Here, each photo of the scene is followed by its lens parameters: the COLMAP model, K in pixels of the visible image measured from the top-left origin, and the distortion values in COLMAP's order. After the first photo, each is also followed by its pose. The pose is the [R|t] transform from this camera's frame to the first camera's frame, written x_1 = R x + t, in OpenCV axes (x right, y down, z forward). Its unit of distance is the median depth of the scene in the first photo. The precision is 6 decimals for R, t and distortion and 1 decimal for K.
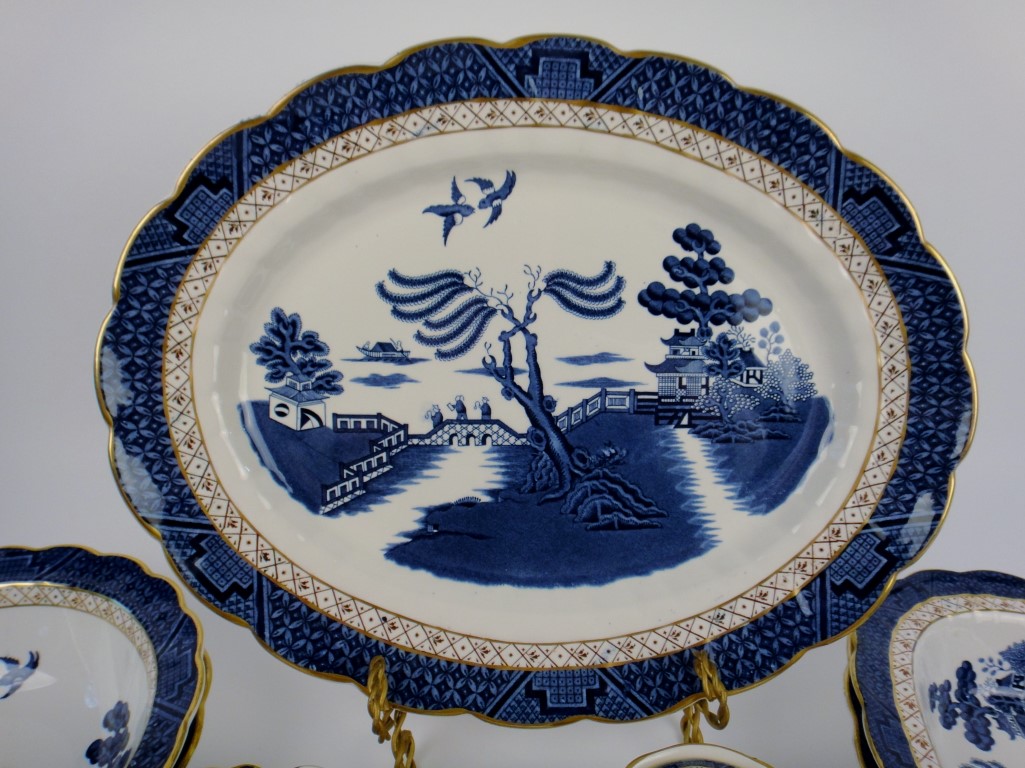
lens RADIAL K [[723.0, 0, 512.1], [0, 723.0, 381.0], [0, 0, 1]] dist [0.003144, 0.000344]
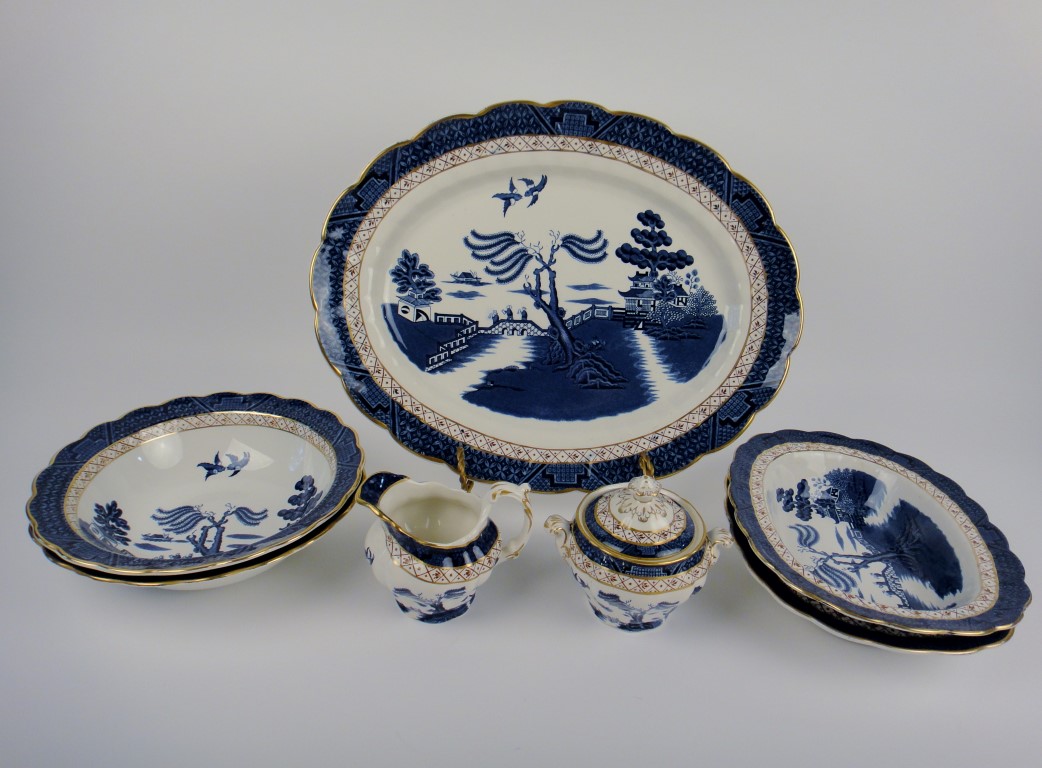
lens RADIAL K [[754.1, 0, 520.3], [0, 754.1, 382.3], [0, 0, 1]] dist [0.004782, -0.003119]
pose [[0.999210, 0.036261, 0.016263, -0.068971], [-0.036399, 0.999303, 0.008257, 0.185922], [-0.015953, -0.008843, 0.999834, -0.783424]]
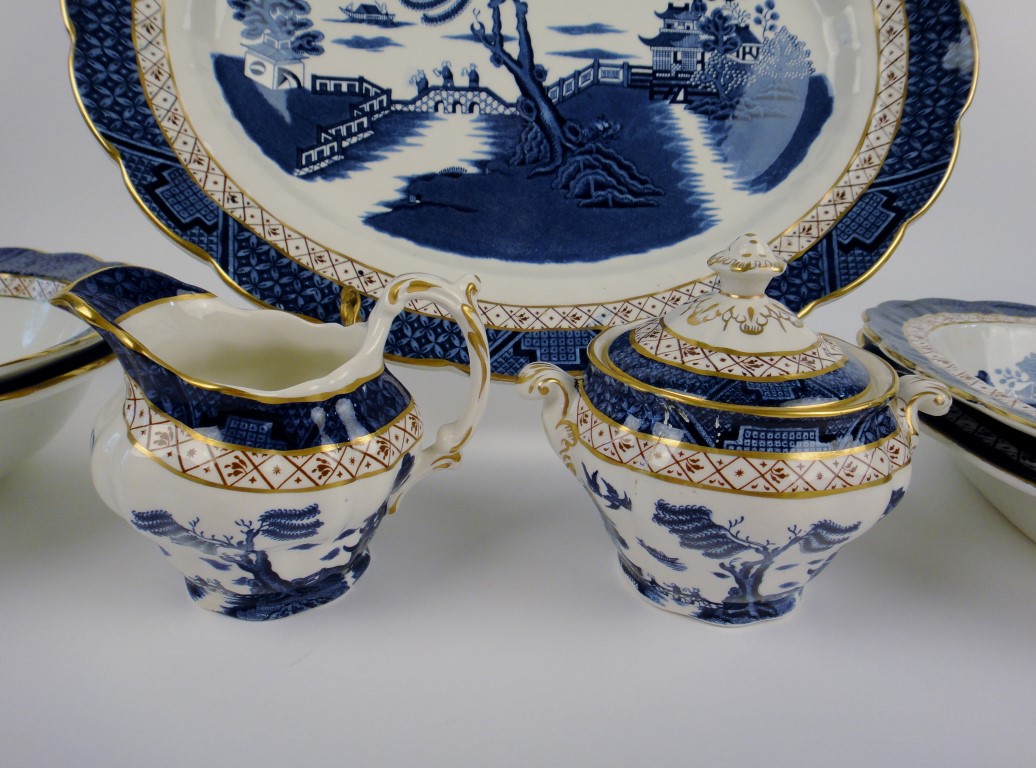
lens RADIAL K [[749.8, 0, 517.3], [0, 749.8, 382.3], [0, 0, 1]] dist [0.004782, -0.003119]
pose [[0.999438, 0.009471, 0.032143, -0.006614], [-0.005669, 0.993190, -0.116370, 0.557214], [-0.033026, 0.116122, 0.992686, 0.061354]]
